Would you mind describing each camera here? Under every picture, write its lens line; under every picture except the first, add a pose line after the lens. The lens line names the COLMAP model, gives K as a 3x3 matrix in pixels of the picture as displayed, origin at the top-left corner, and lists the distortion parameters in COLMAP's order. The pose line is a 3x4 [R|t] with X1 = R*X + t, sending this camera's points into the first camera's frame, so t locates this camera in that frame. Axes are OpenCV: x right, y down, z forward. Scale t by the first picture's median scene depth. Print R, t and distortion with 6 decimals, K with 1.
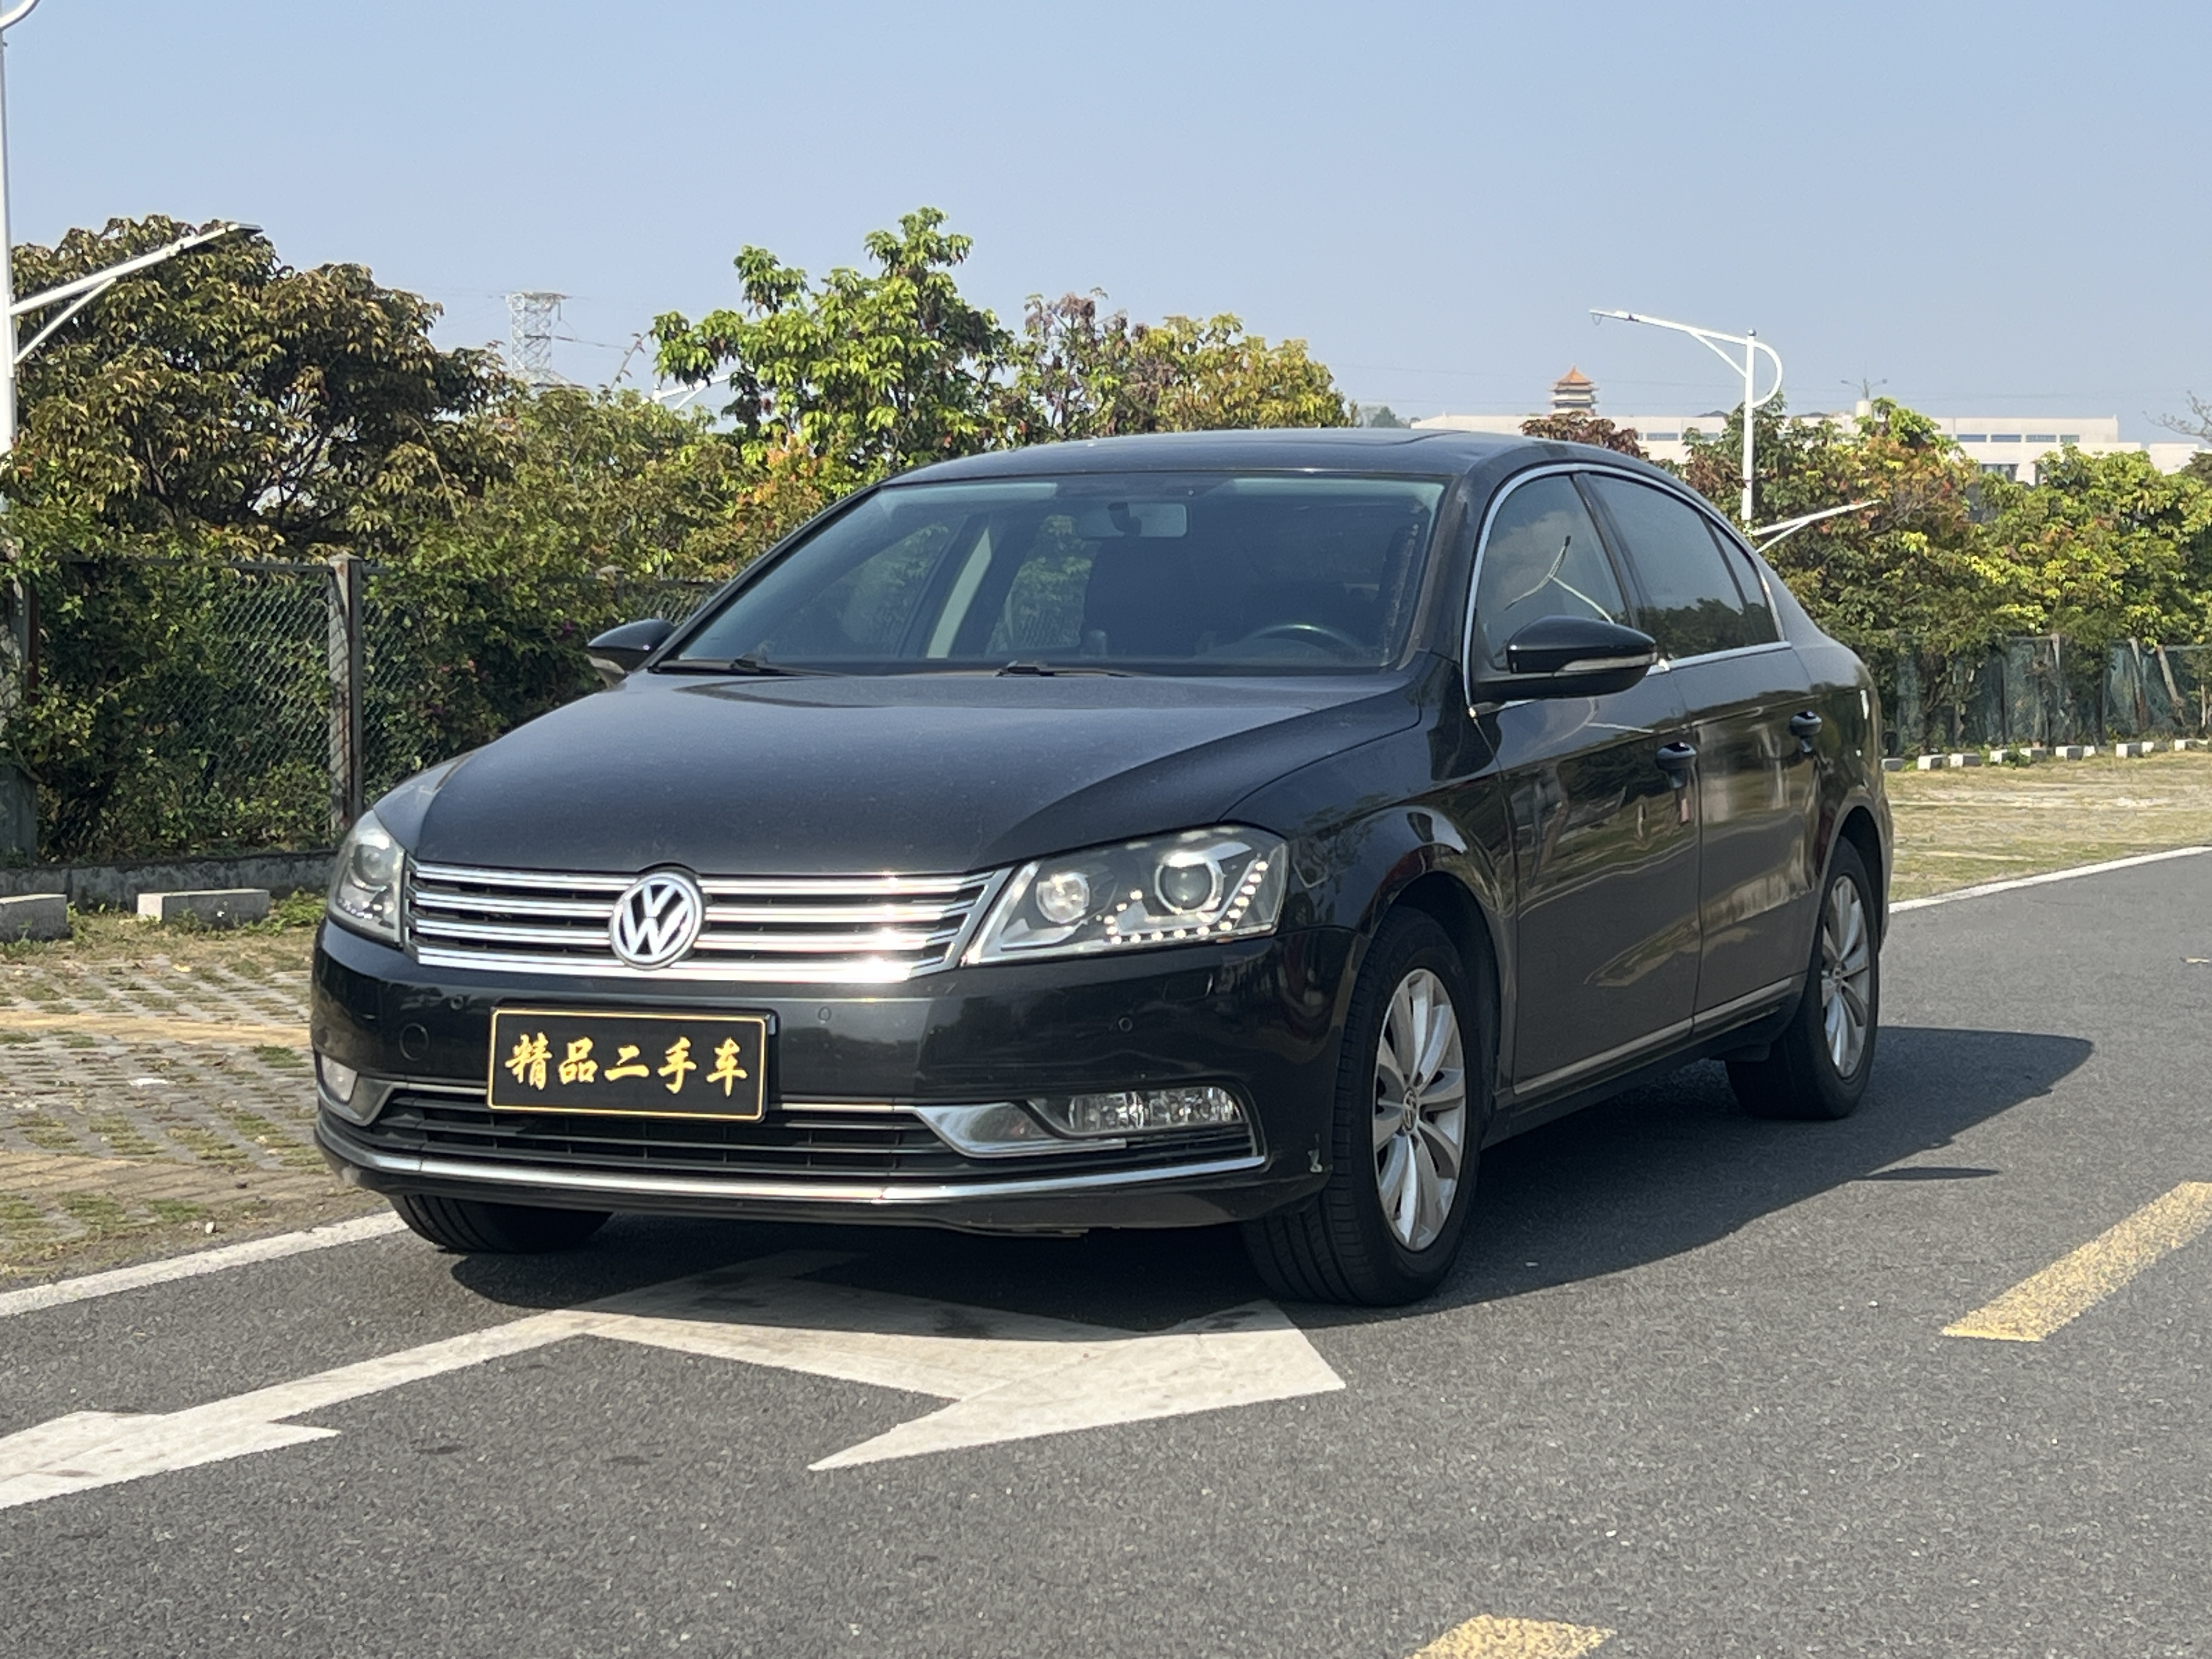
lens RADIAL K [[4191.5, 0, 1106.0], [0, 4191.5, 829.5], [0, 0, 1]] dist [0.334802, -1.727396]
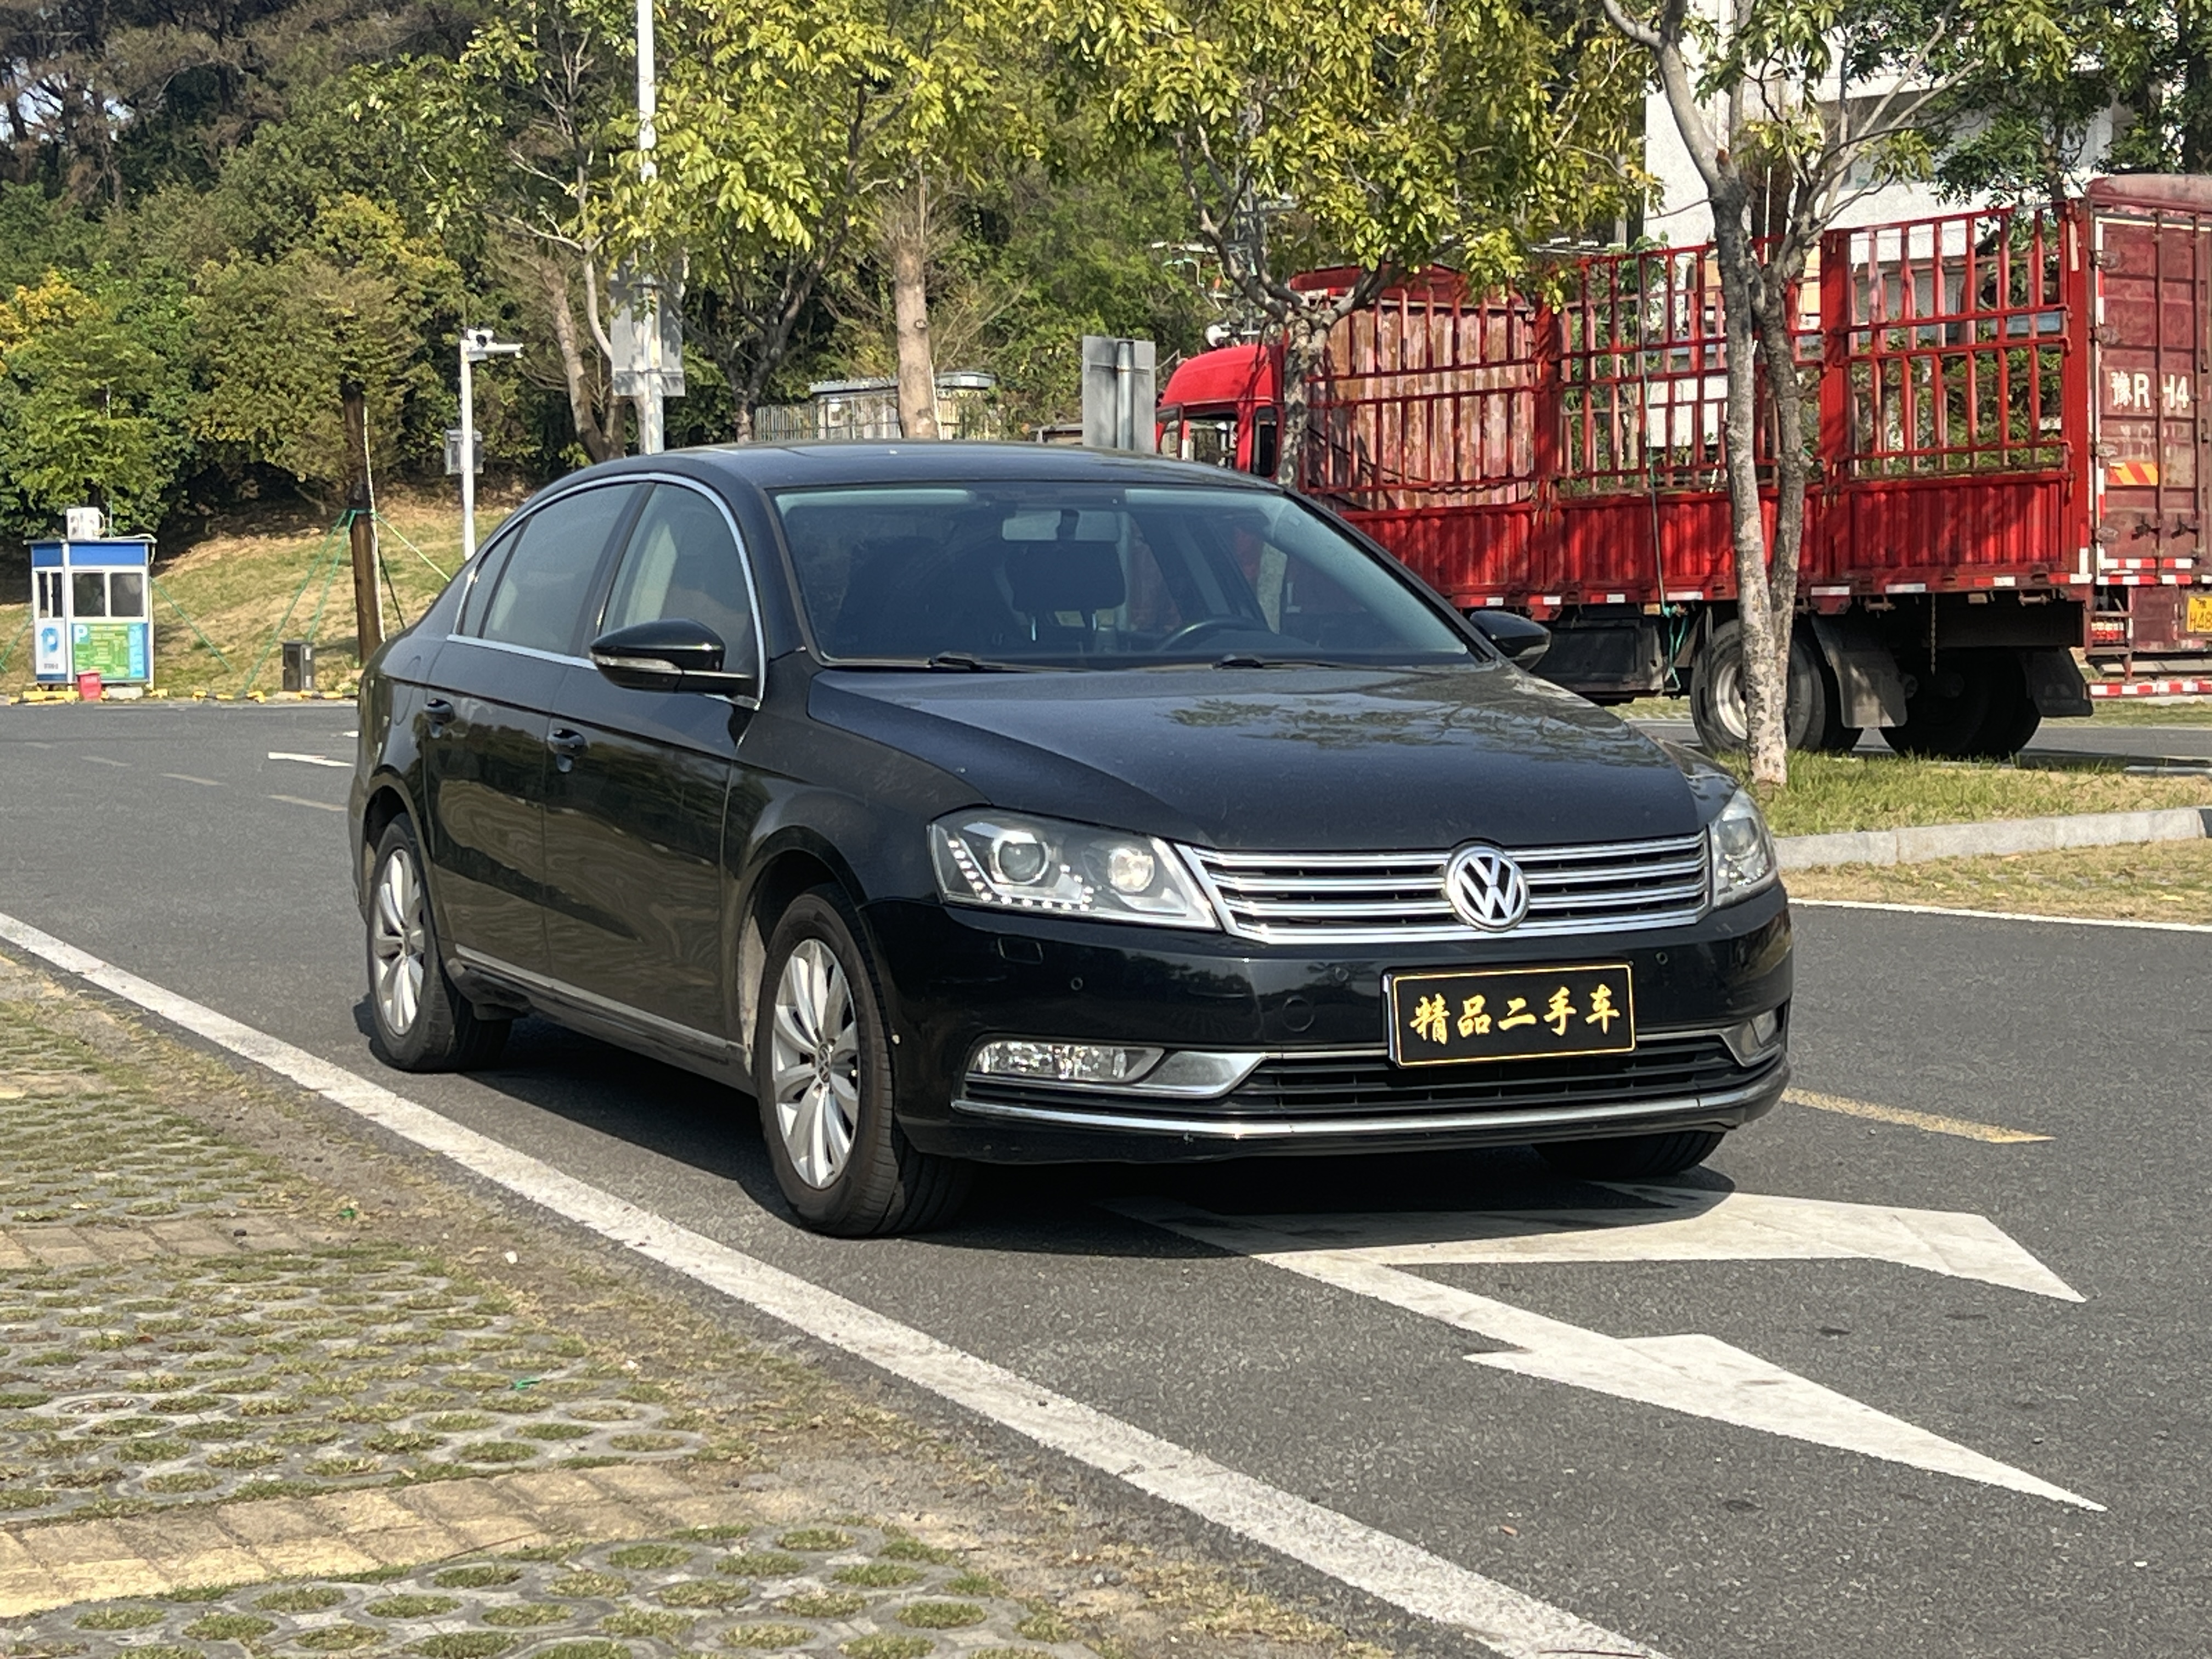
lens RADIAL K [[4191.5, 0, 1106.0], [0, 4191.5, 829.5], [0, 0, 1]] dist [0.334802, -1.727396]
pose [[0.671460, -0.047996, 0.739485, -1.017021], [0.040438, 0.998787, 0.028107, -0.030516], [-0.739937, 0.011030, 0.672586, 0.311726]]
